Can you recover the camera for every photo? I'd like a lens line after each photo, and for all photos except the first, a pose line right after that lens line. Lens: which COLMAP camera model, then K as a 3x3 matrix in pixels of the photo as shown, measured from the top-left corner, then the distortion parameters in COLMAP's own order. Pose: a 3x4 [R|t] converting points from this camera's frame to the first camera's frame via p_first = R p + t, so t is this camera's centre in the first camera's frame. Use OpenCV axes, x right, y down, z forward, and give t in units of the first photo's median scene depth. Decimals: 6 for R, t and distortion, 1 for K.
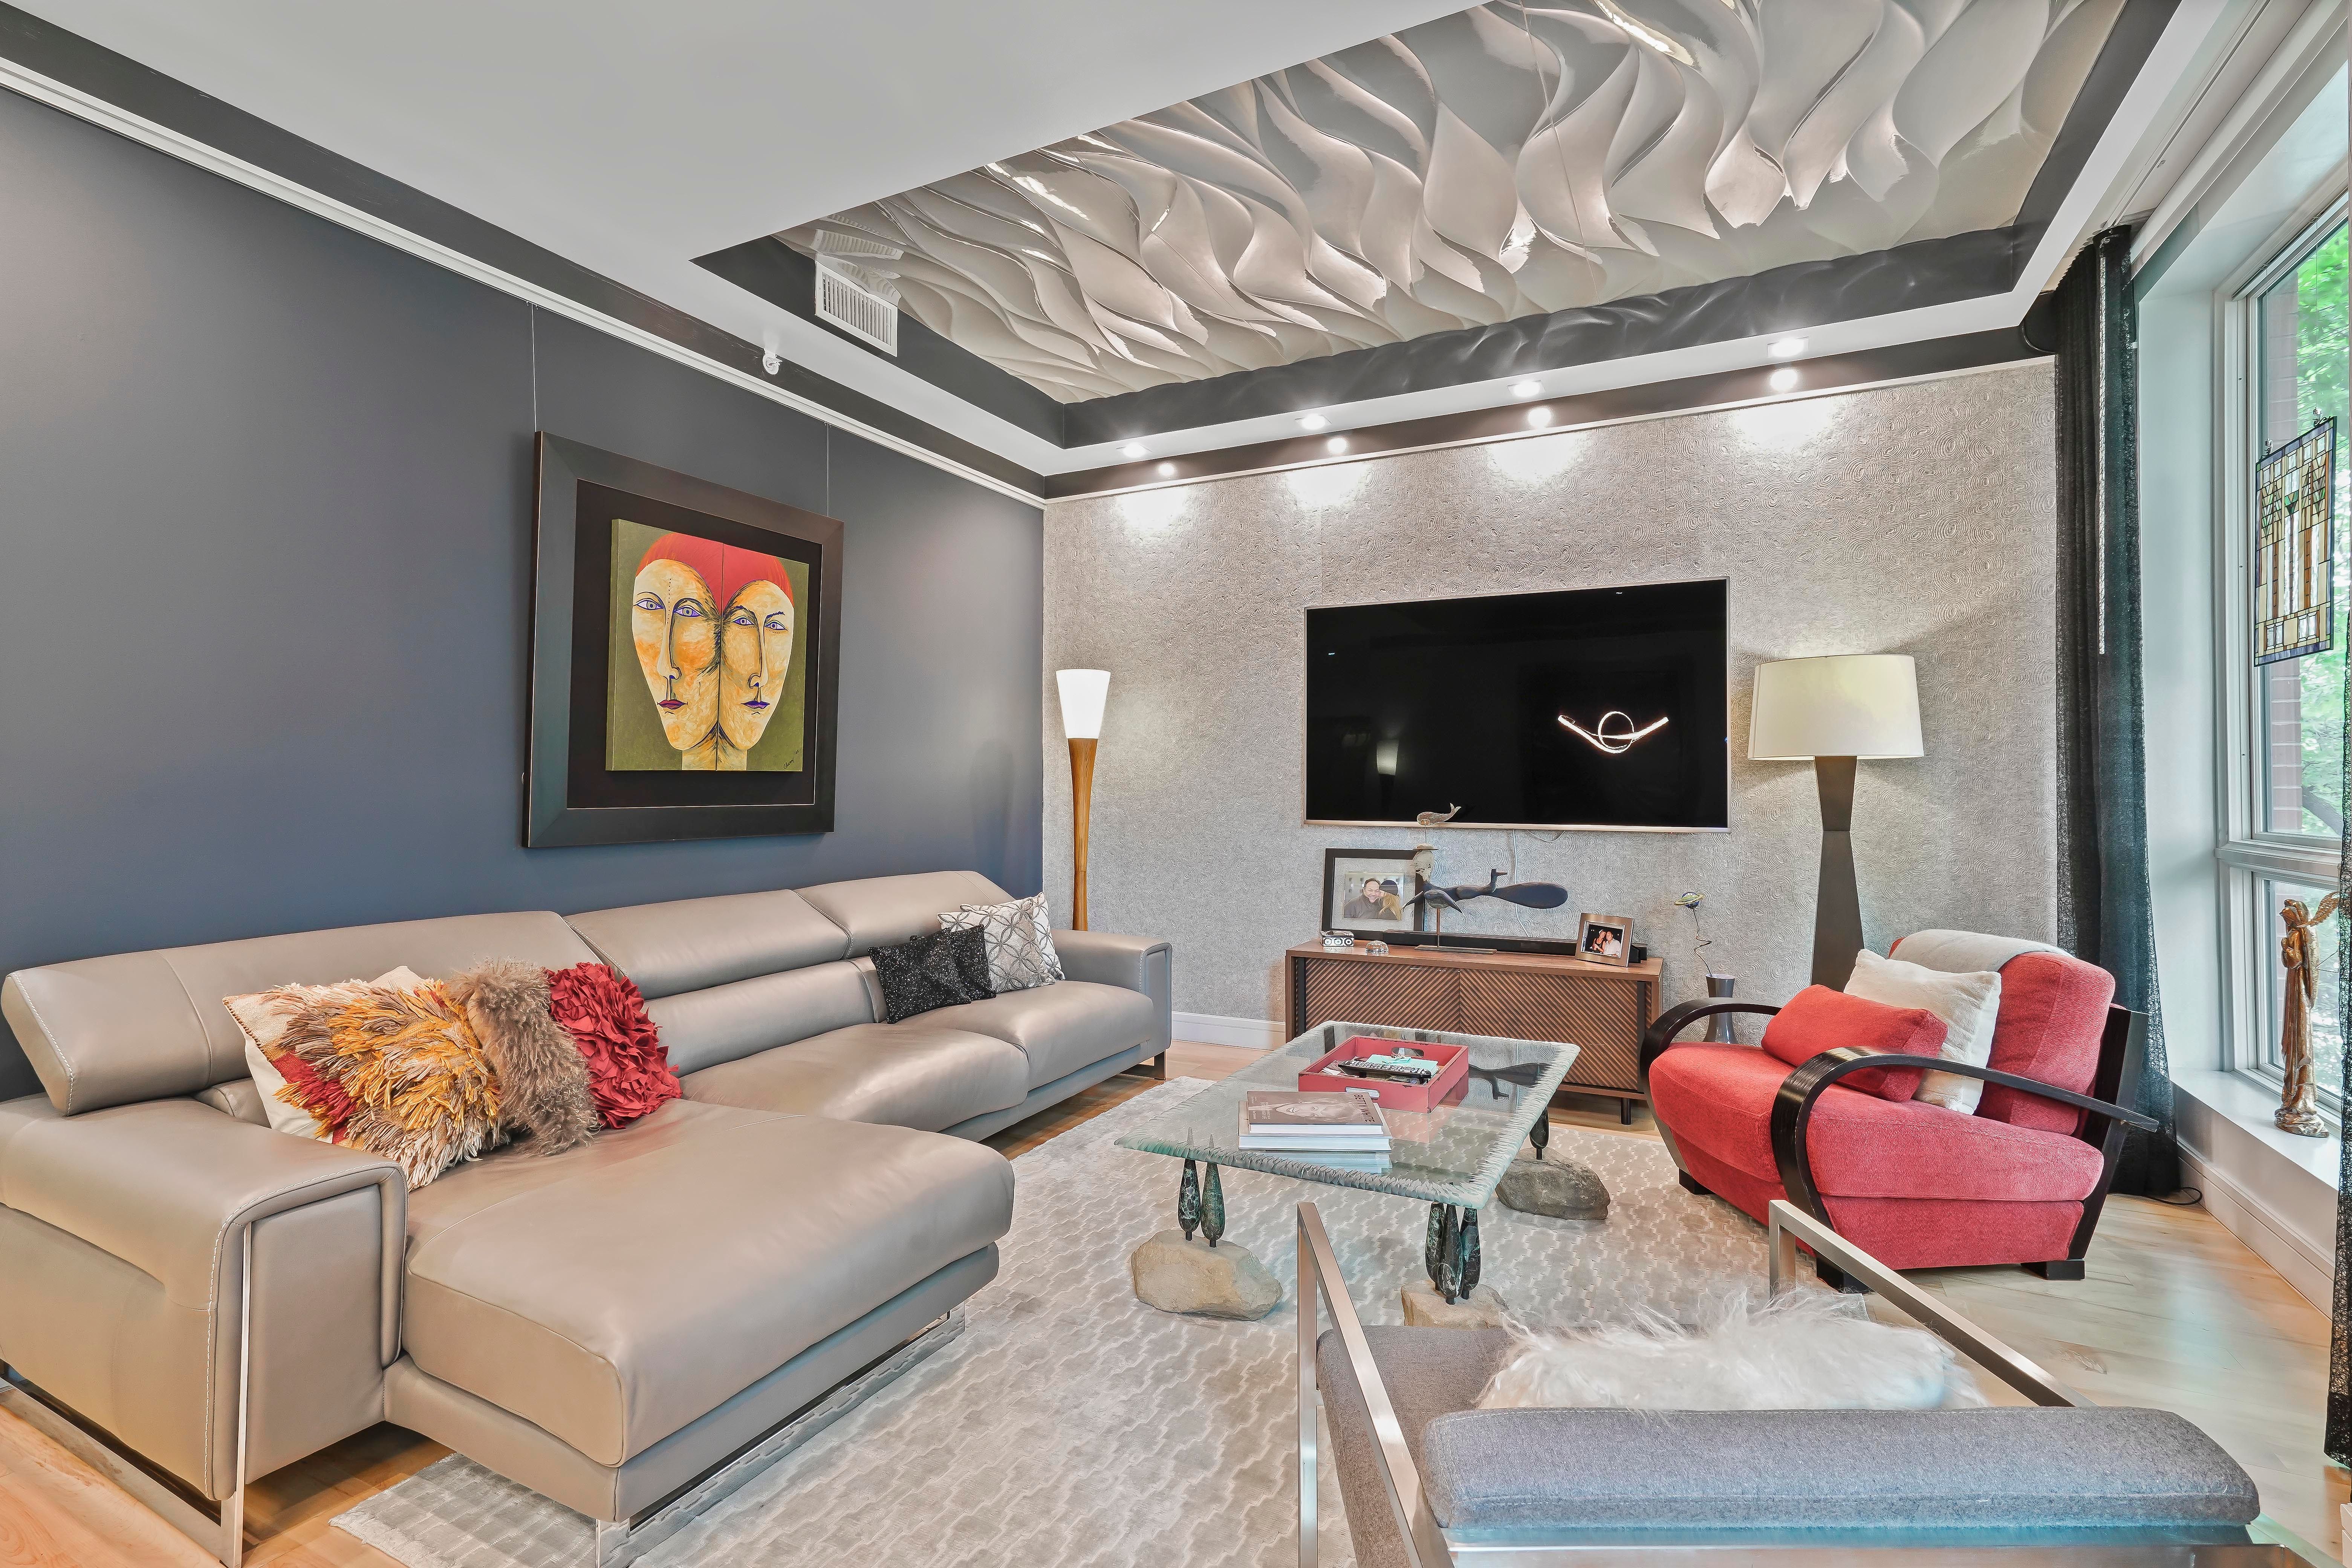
lens RADIAL K [[1067.3, 0, 1188.8], [0, 1067.3, 780.6], [0, 0, 1]] dist [-0.001883, 0.005421]
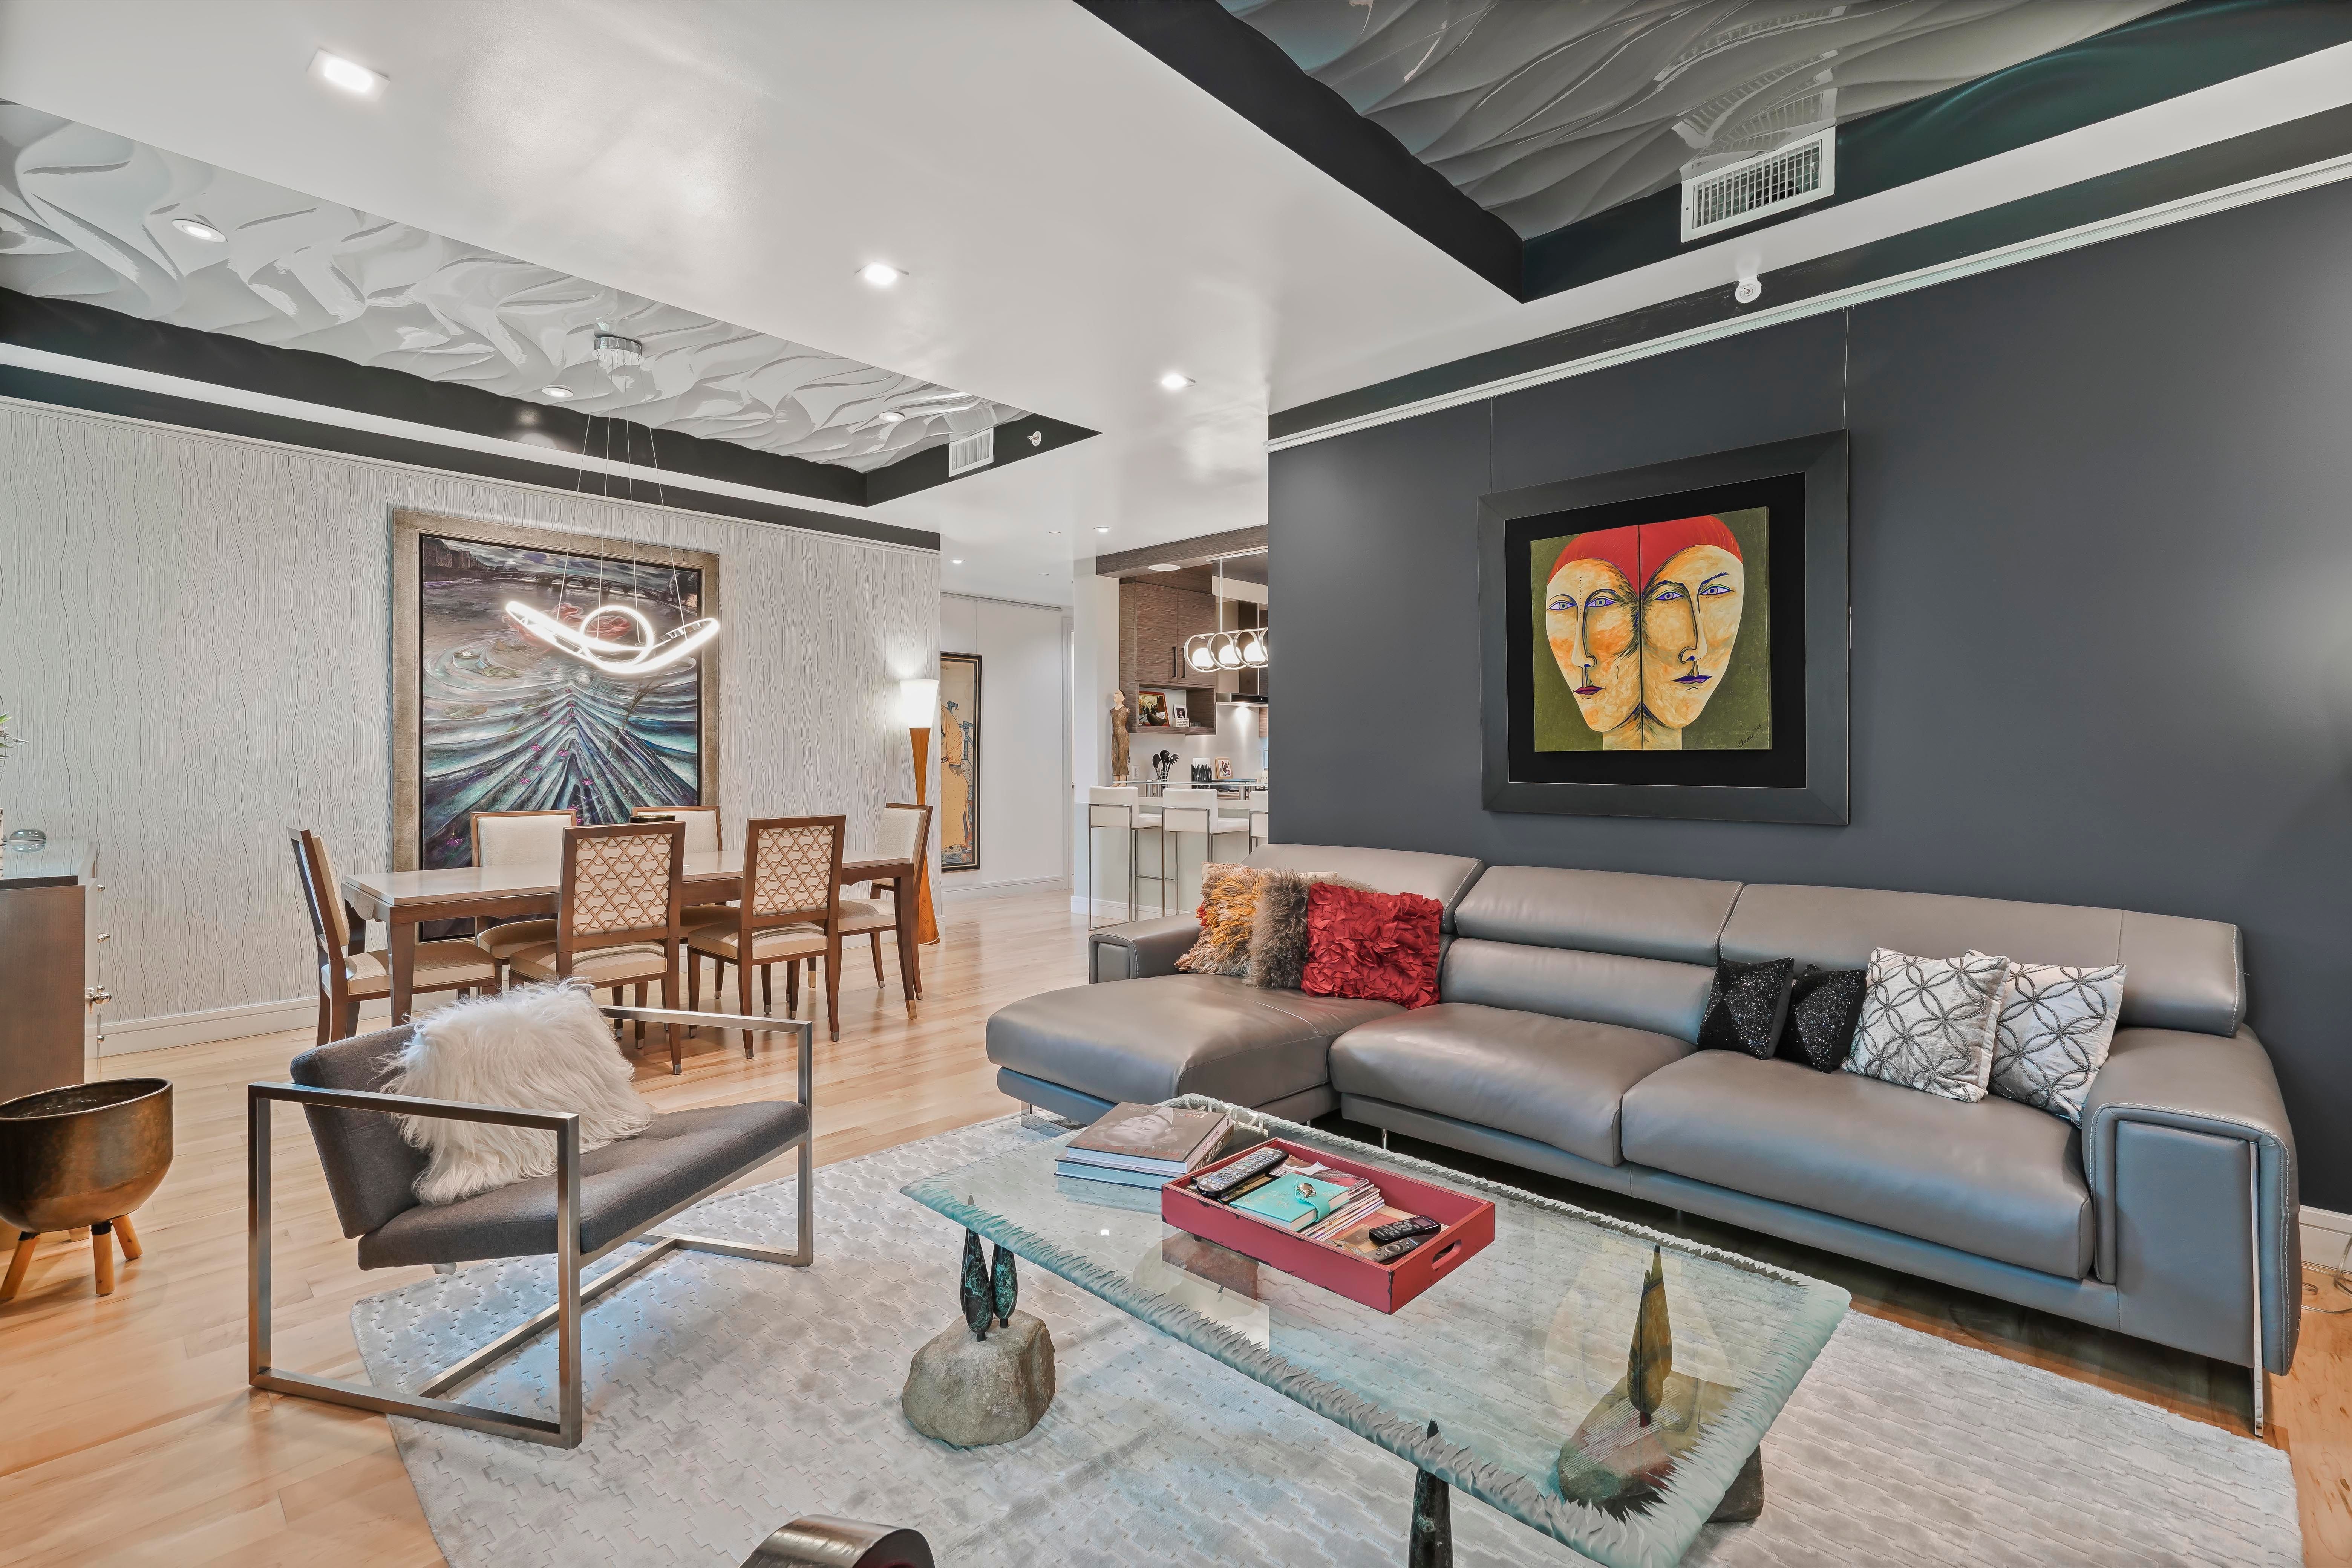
lens RADIAL K [[1067.2, 0, 1175.0], [0, 1067.2, 770.2], [0, 0, 1]] dist [-0.001883, 0.005421]
pose [[-0.304731, 0.013403, -0.952344, 0.634912], [0.003085, 0.999910, 0.013086, -0.004981], [0.952433, 0.001050, -0.304745, 0.856616]]
